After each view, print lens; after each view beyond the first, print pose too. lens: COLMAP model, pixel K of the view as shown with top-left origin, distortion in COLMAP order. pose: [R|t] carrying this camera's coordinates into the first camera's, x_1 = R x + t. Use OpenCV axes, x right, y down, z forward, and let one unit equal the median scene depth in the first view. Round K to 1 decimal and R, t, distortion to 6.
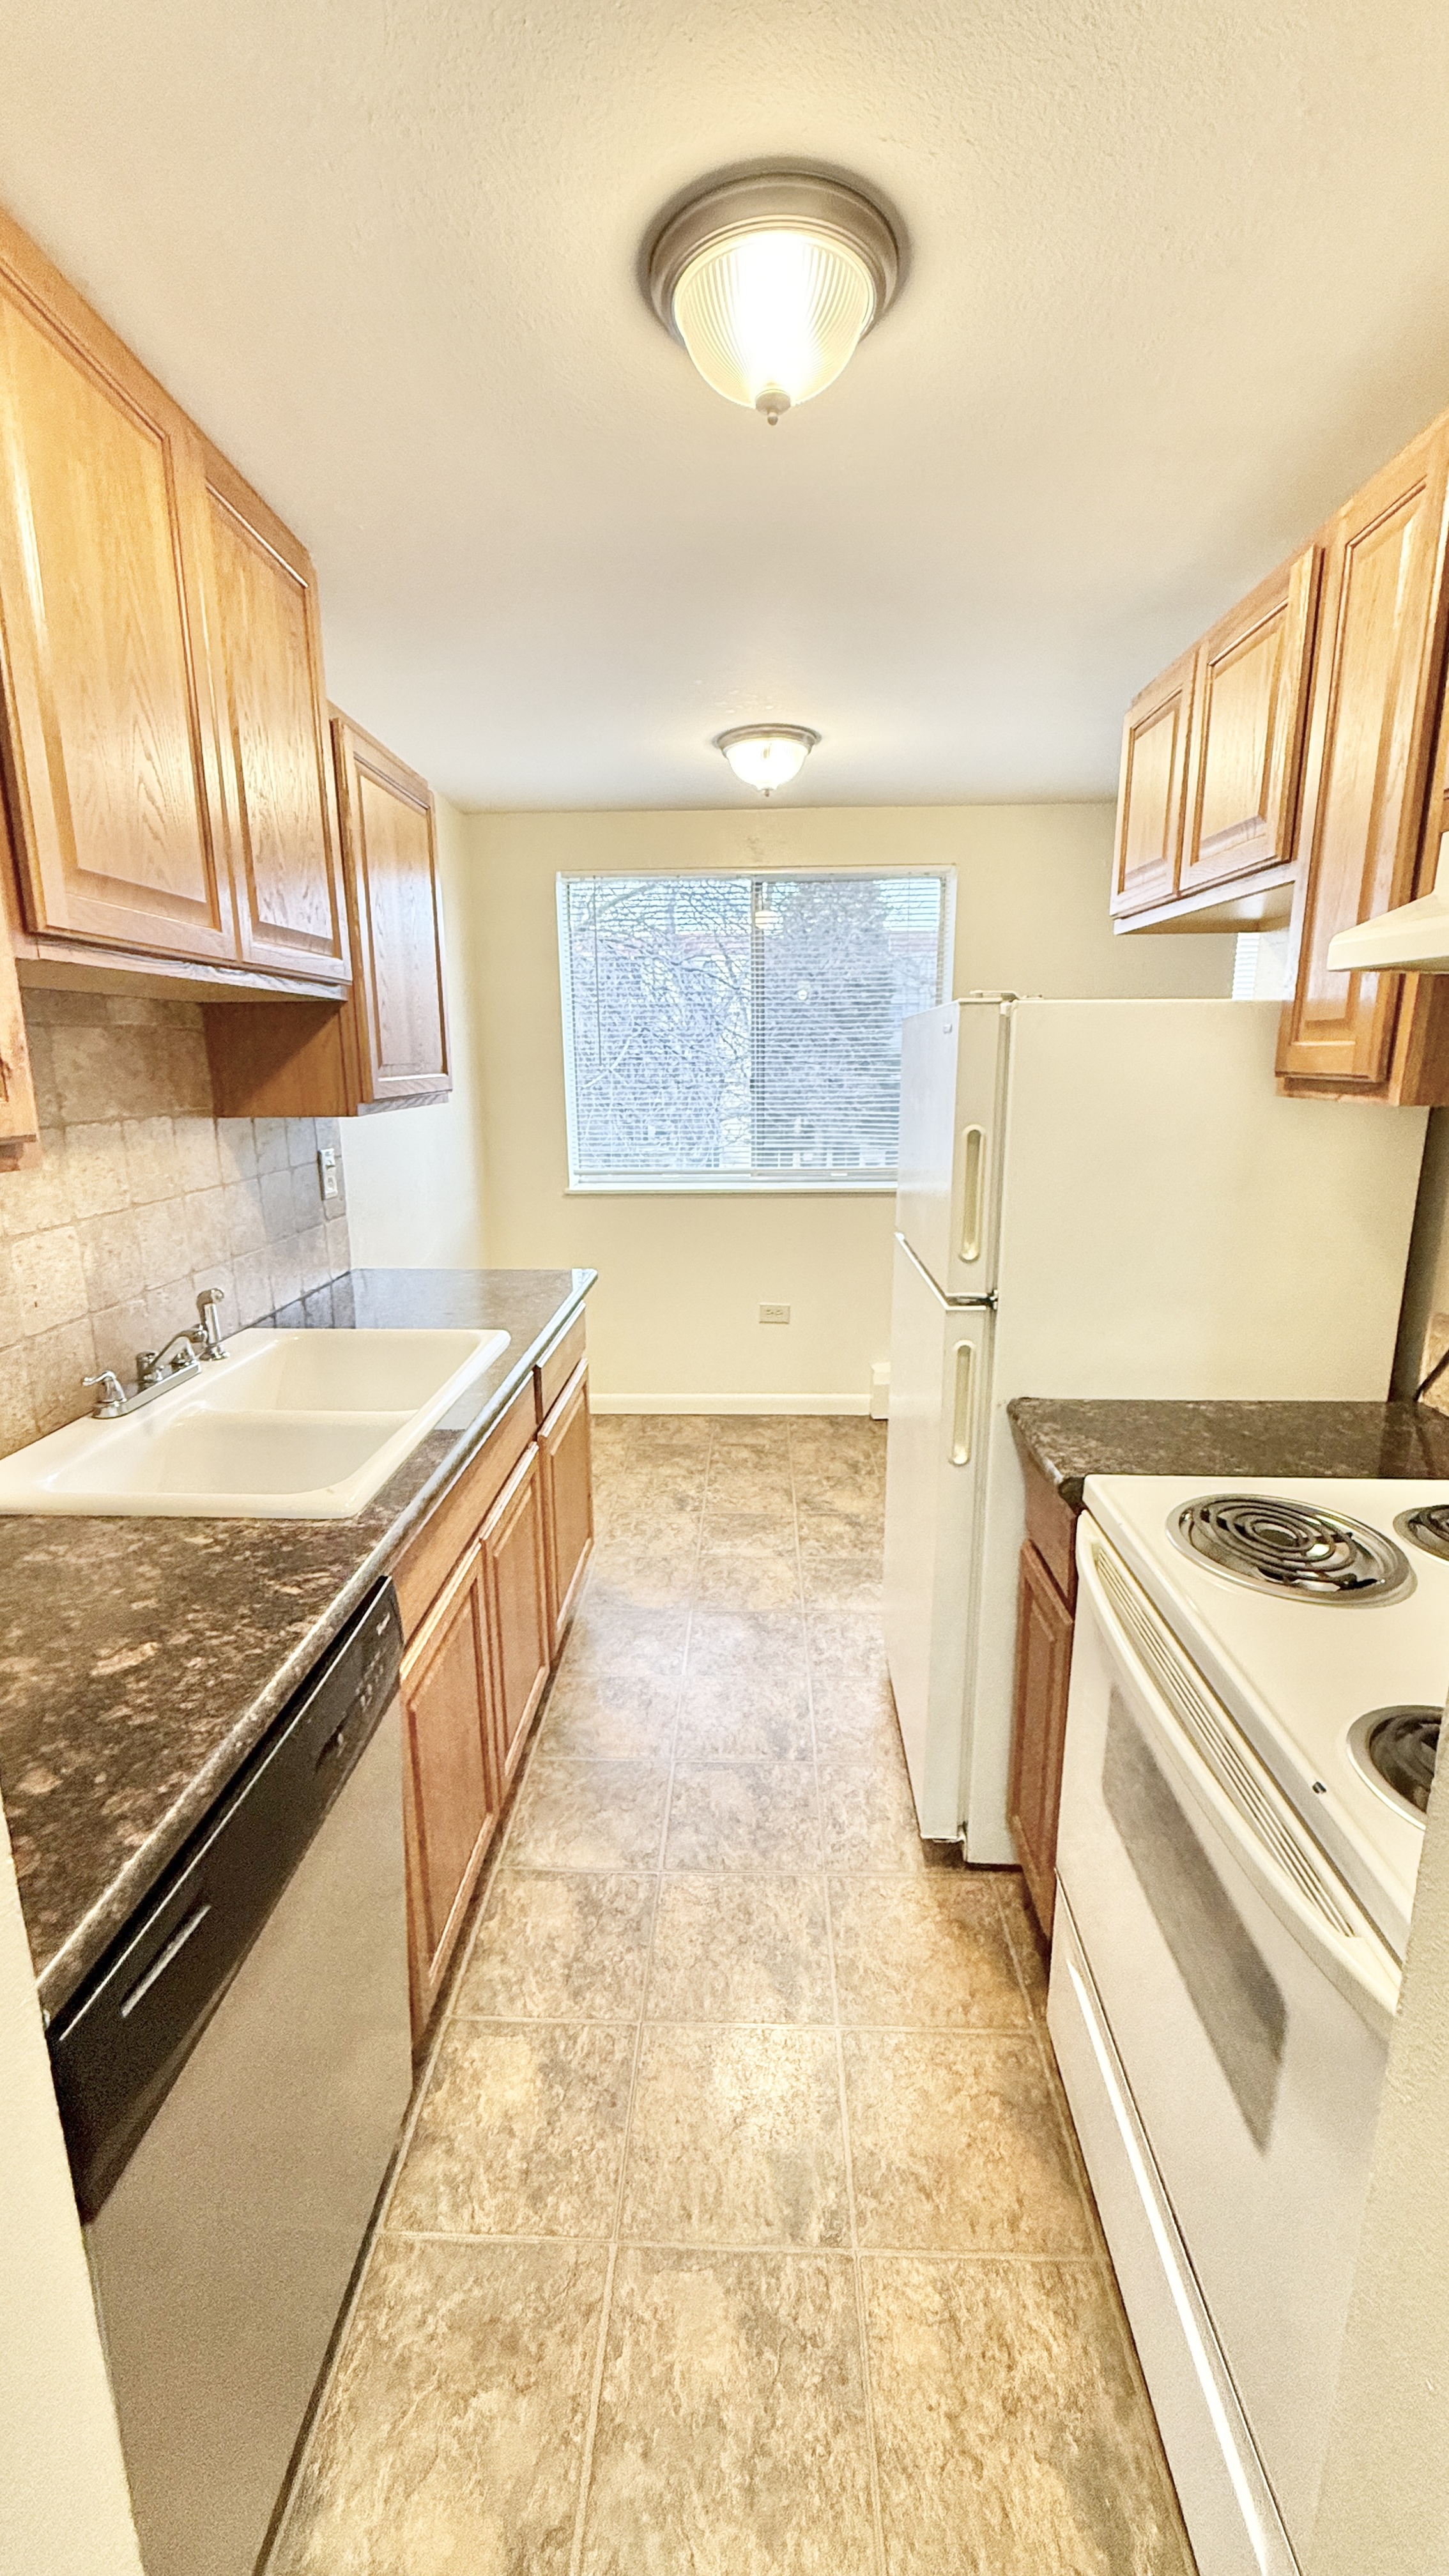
lens RADIAL K [[1020.4, 0, 726.3], [0, 1020.4, 1280.4], [0, 0, 1]] dist [0.000002, 0.000472]
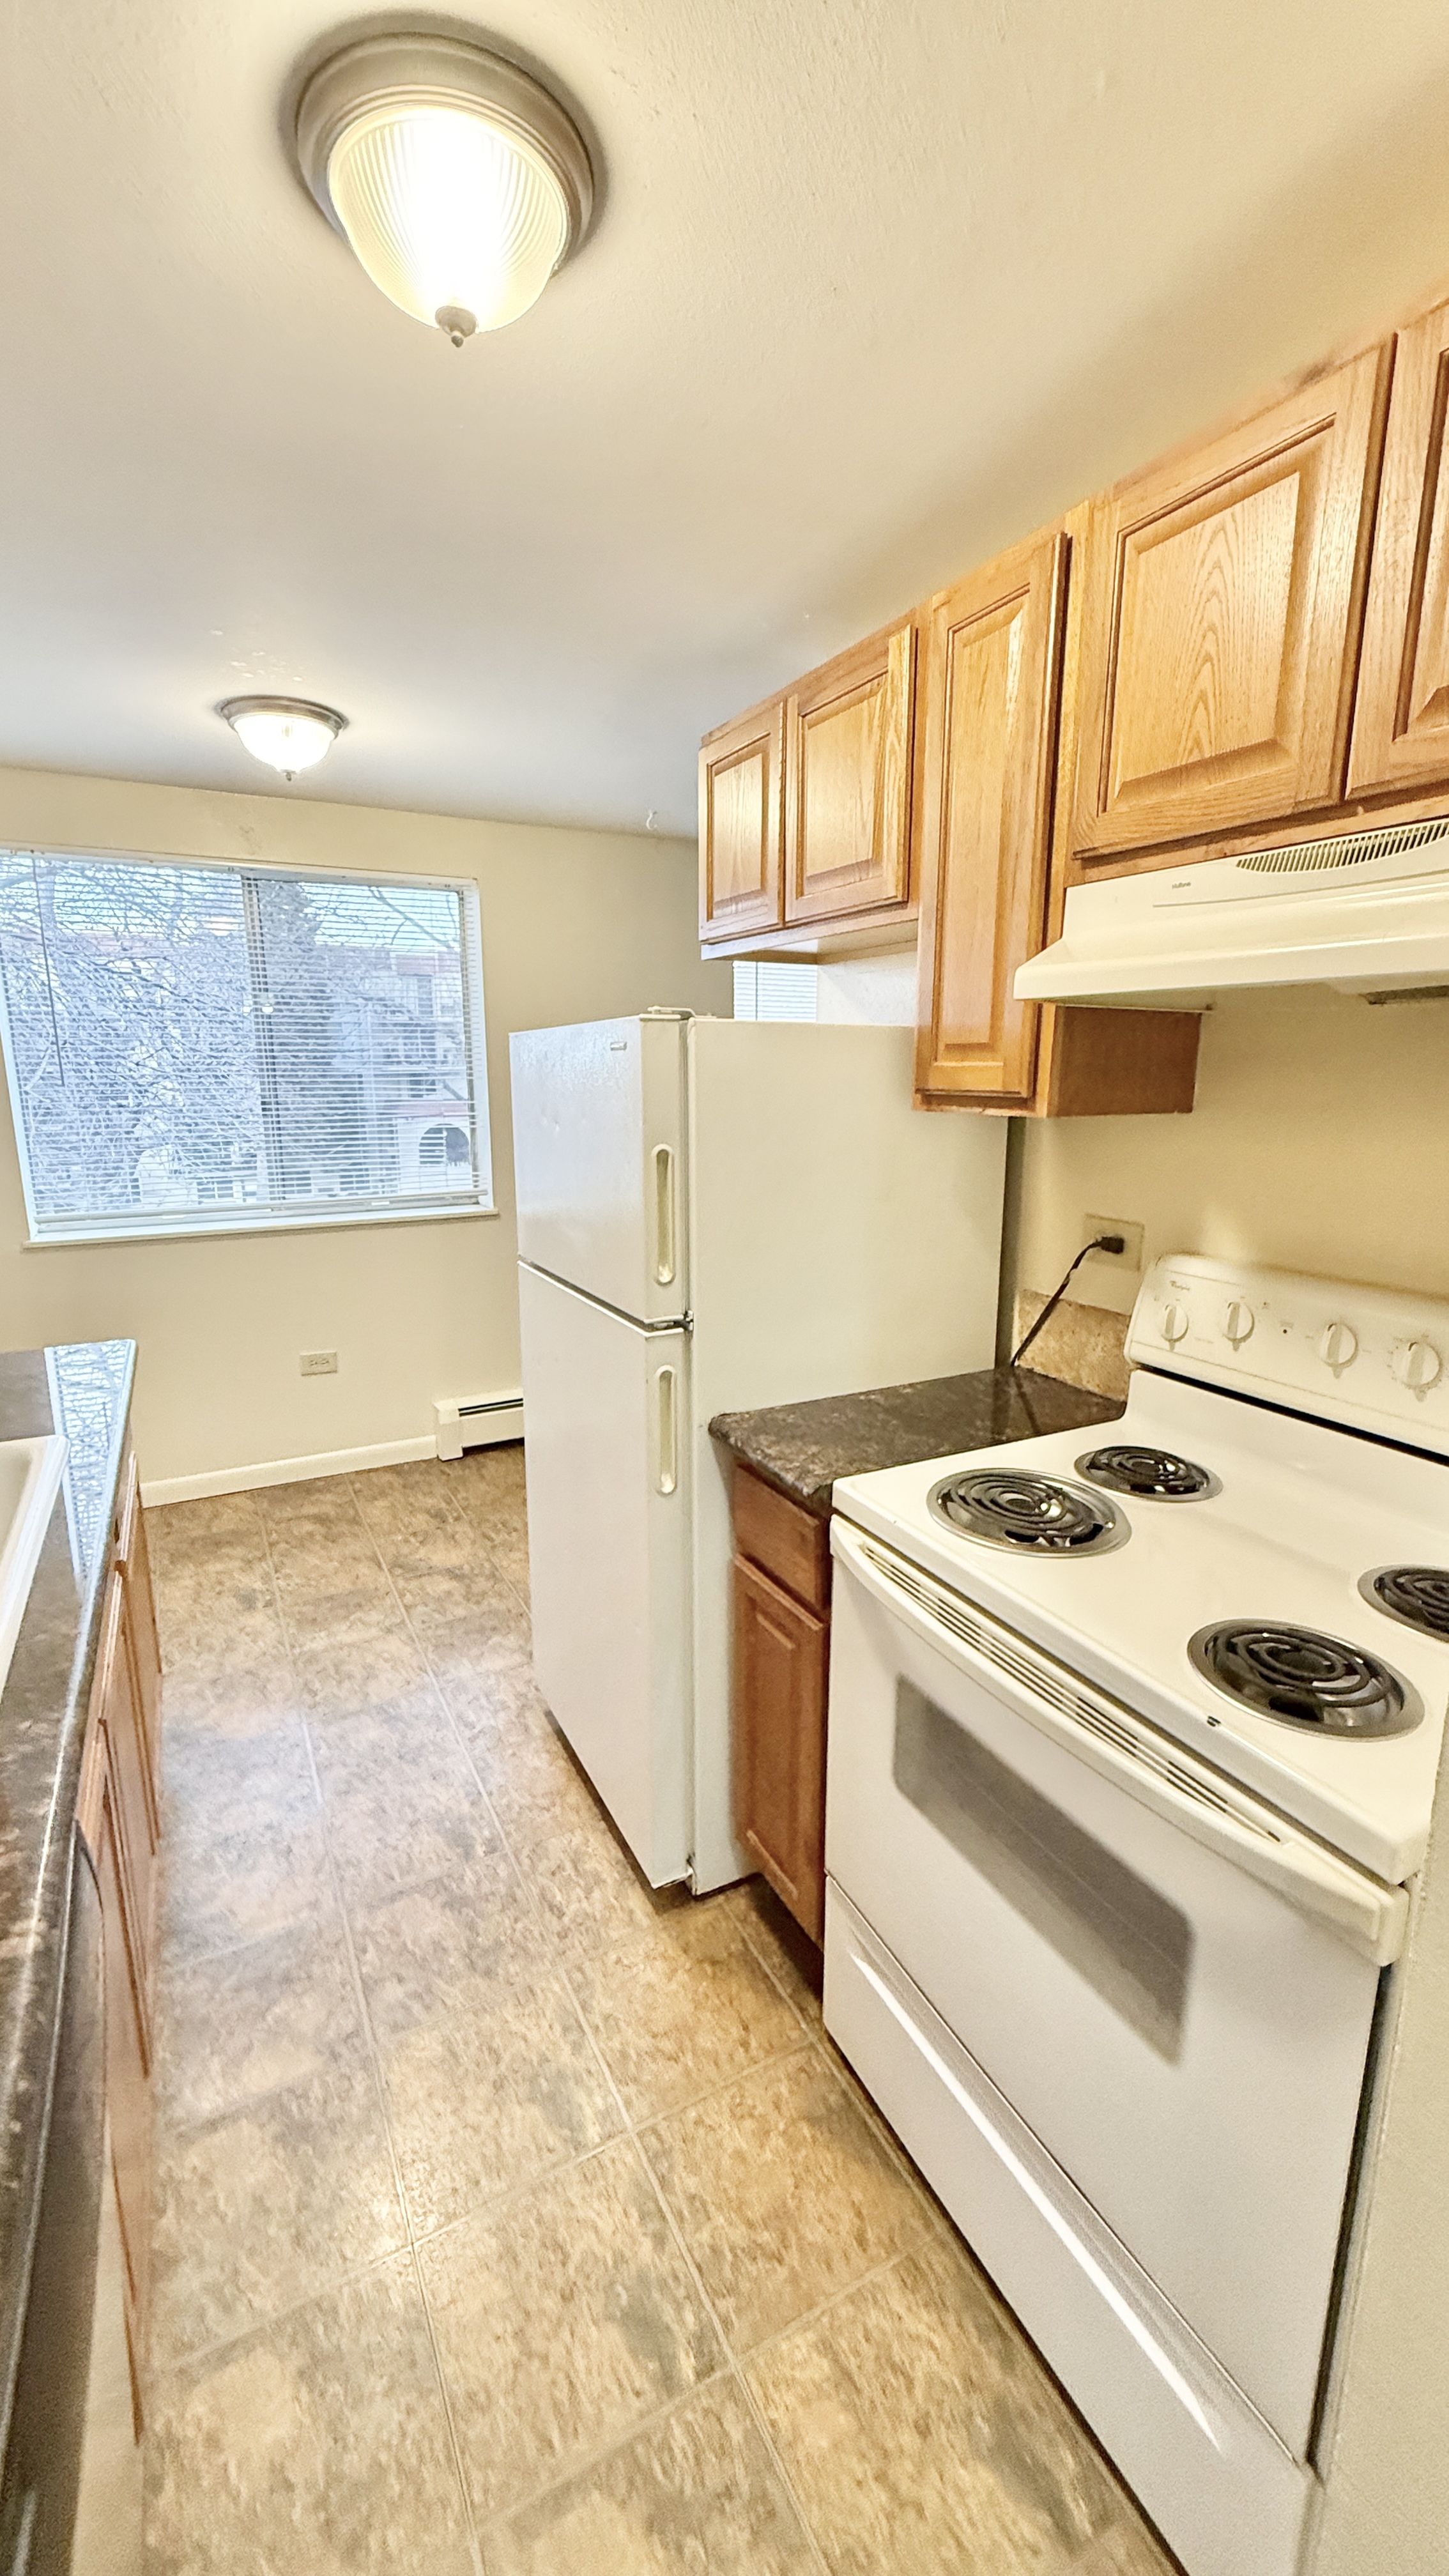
lens RADIAL K [[1020.4, 0, 720.6], [0, 1020.4, 1281.0], [0, 0, 1]] dist [0.000002, 0.000472]
pose [[0.869078, -0.094584, 0.485548, -0.182853], [0.103727, 0.994573, 0.008080, -0.023573], [-0.483678, 0.043342, 0.874172, 0.120634]]
